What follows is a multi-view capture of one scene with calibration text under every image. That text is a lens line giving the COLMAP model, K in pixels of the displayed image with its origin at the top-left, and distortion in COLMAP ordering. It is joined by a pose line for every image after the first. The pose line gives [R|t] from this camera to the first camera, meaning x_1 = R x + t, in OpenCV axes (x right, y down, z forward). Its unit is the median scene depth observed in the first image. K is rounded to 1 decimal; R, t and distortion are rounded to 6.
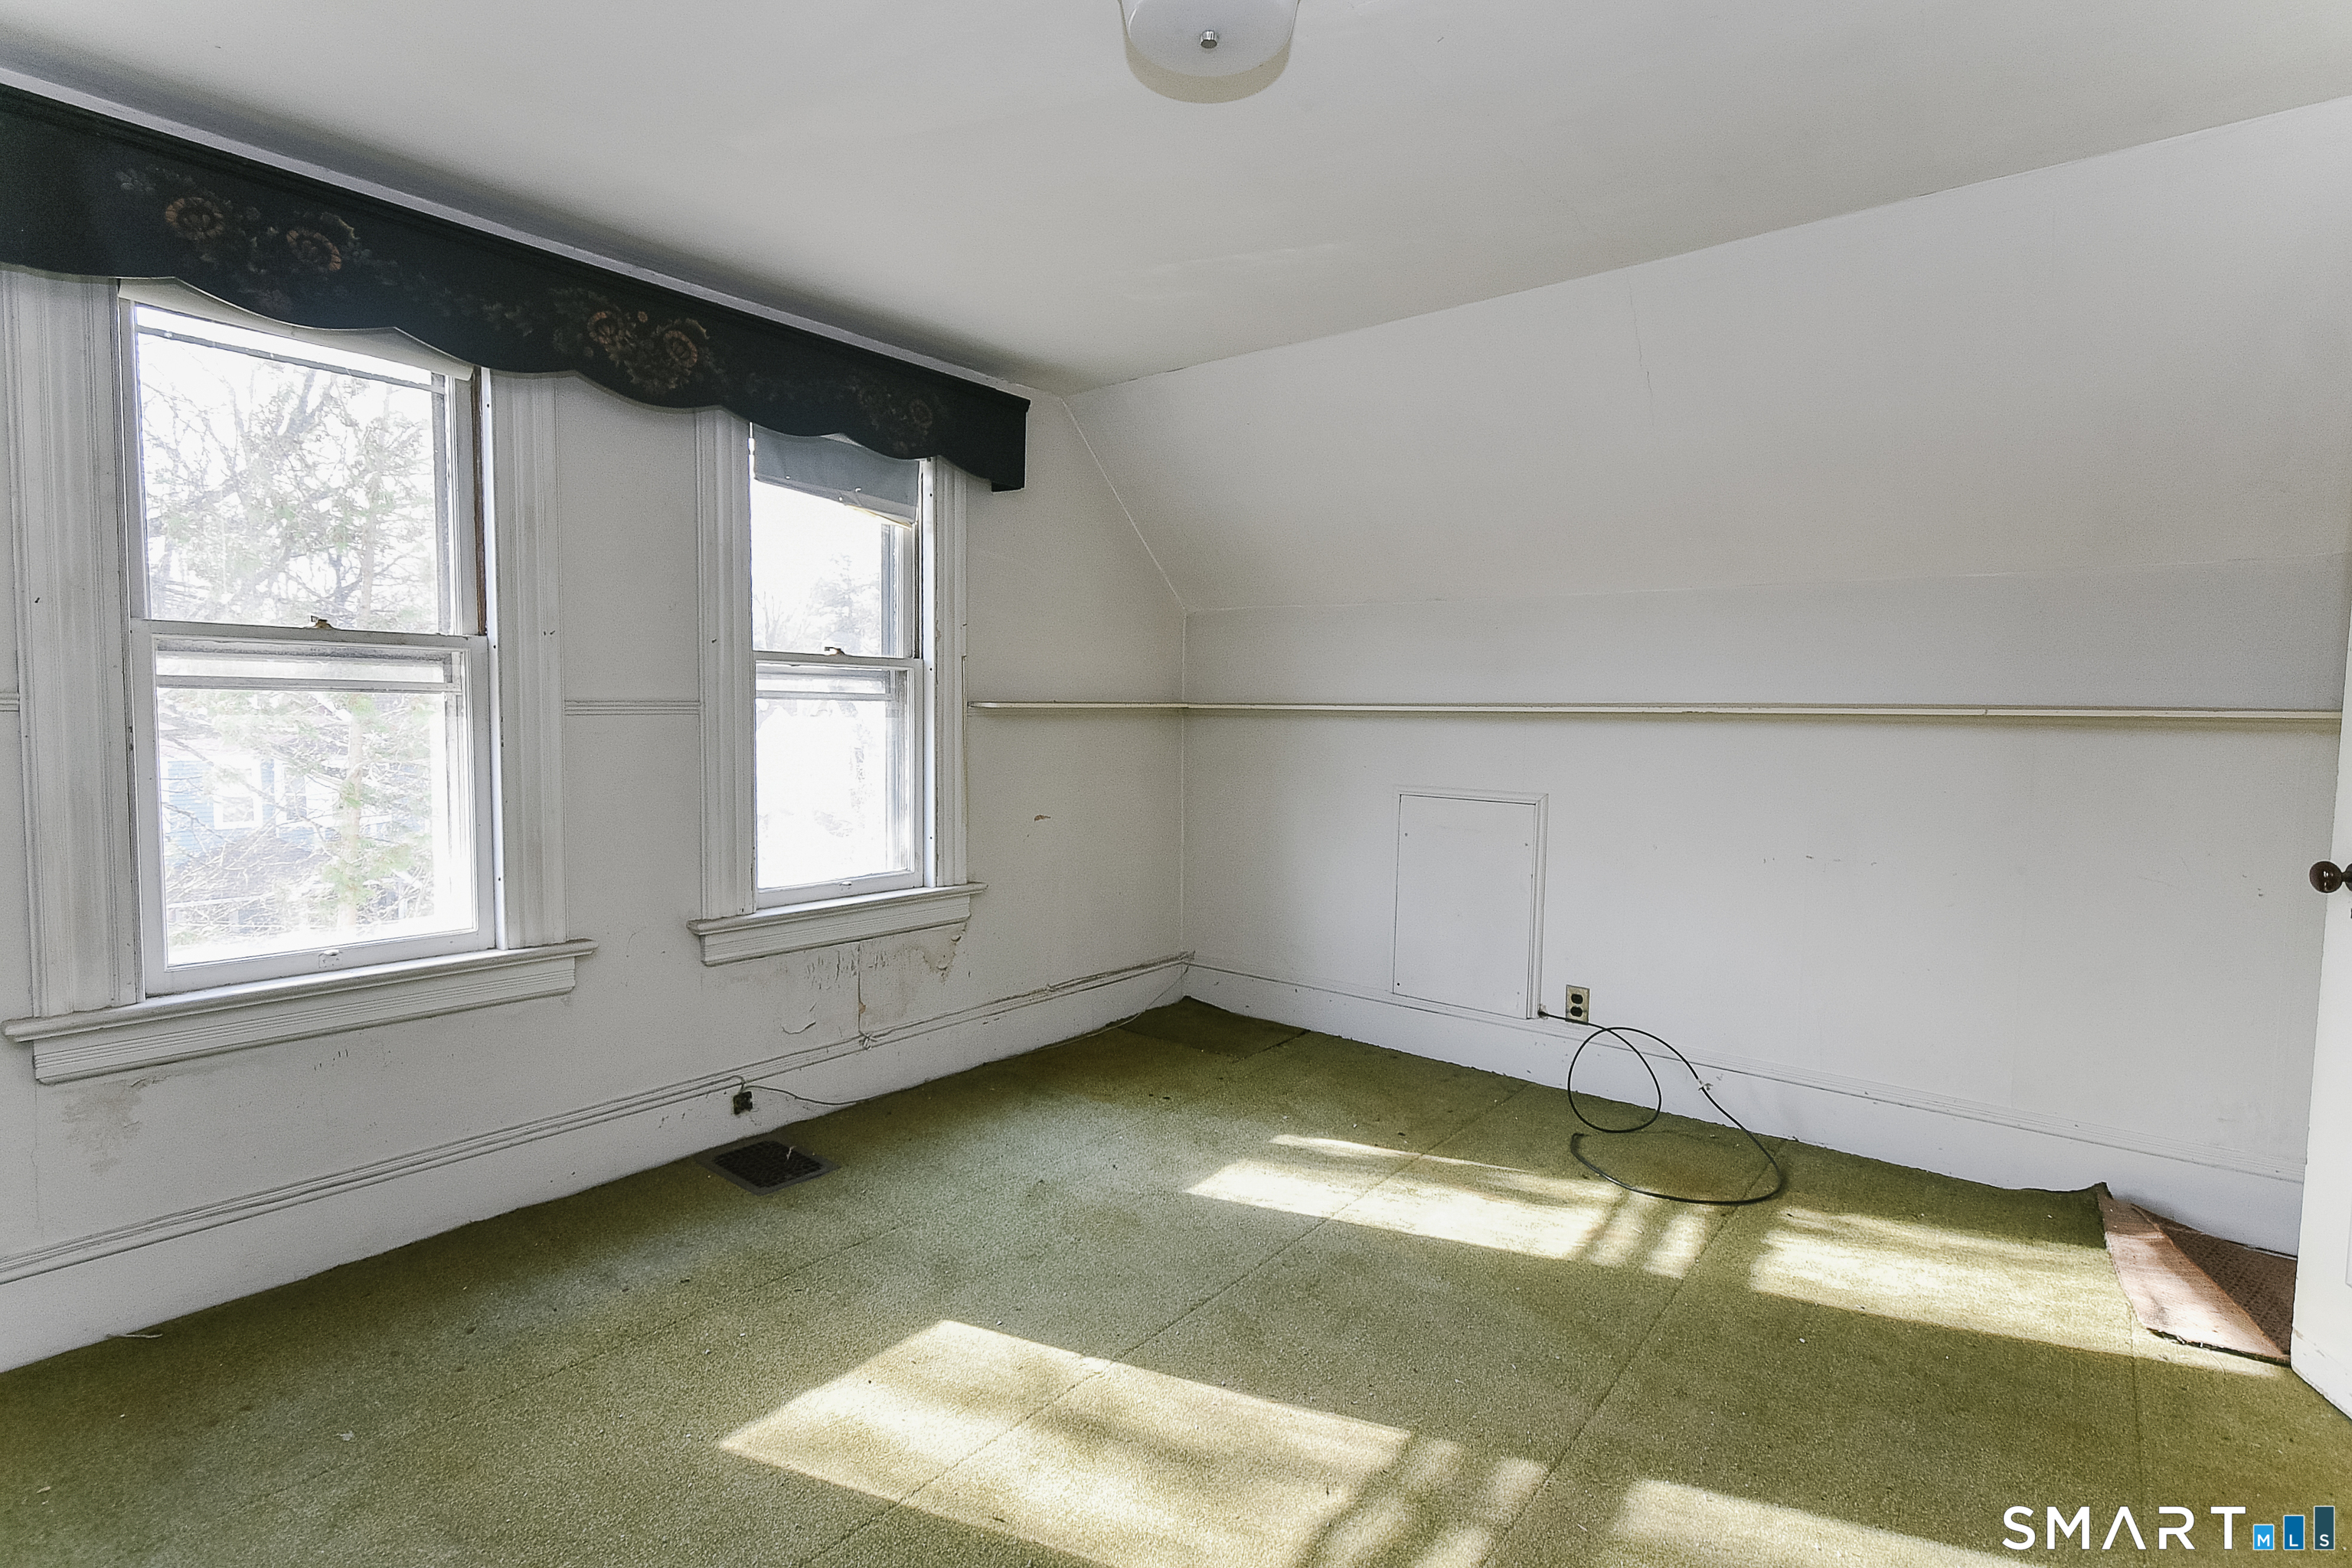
lens RADIAL K [[1116.2, 0, 1177.7], [0, 1116.2, 779.3], [0, 0, 1]] dist [0.002802, -0.000148]
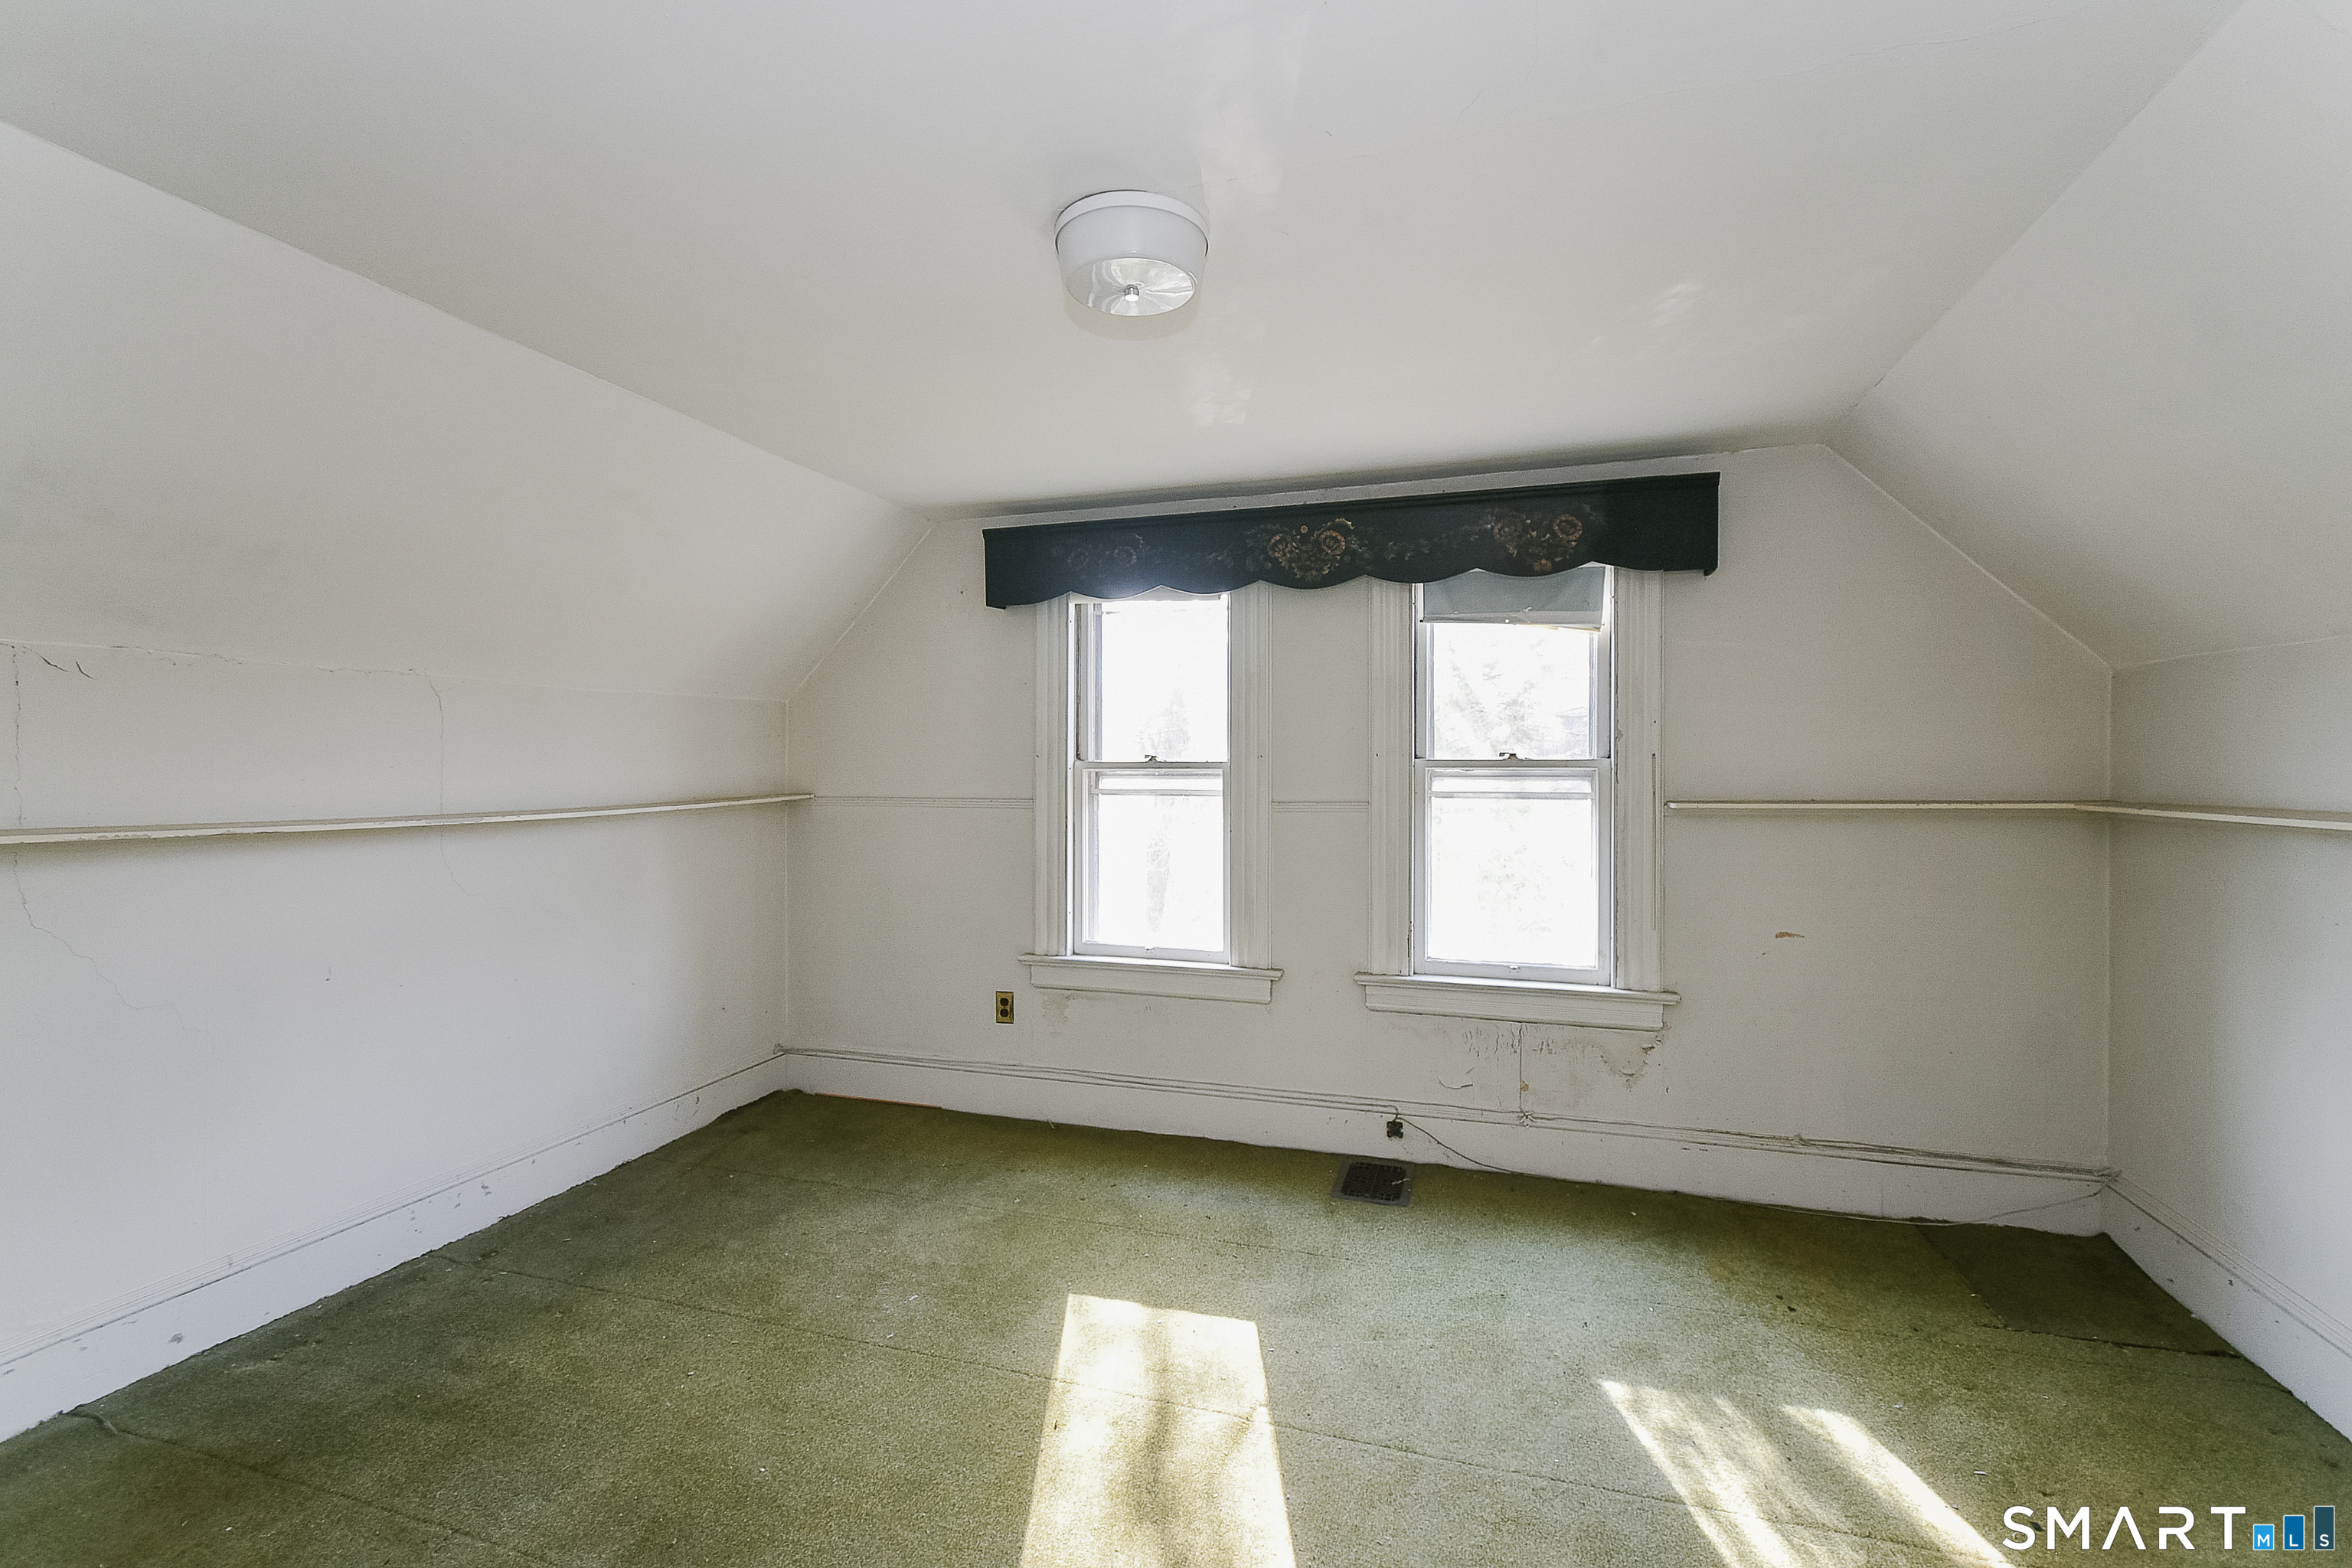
lens RADIAL K [[1032.3, 0, 1174.9], [0, 1032.3, 782.5], [0, 0, 1]] dist [0.007909, -0.005204]
pose [[0.361282, 0.000511, -0.932456, 0.562081], [-0.052217, 0.998442, -0.019685, -0.053369], [0.930993, 0.055802, 0.360746, 0.337217]]
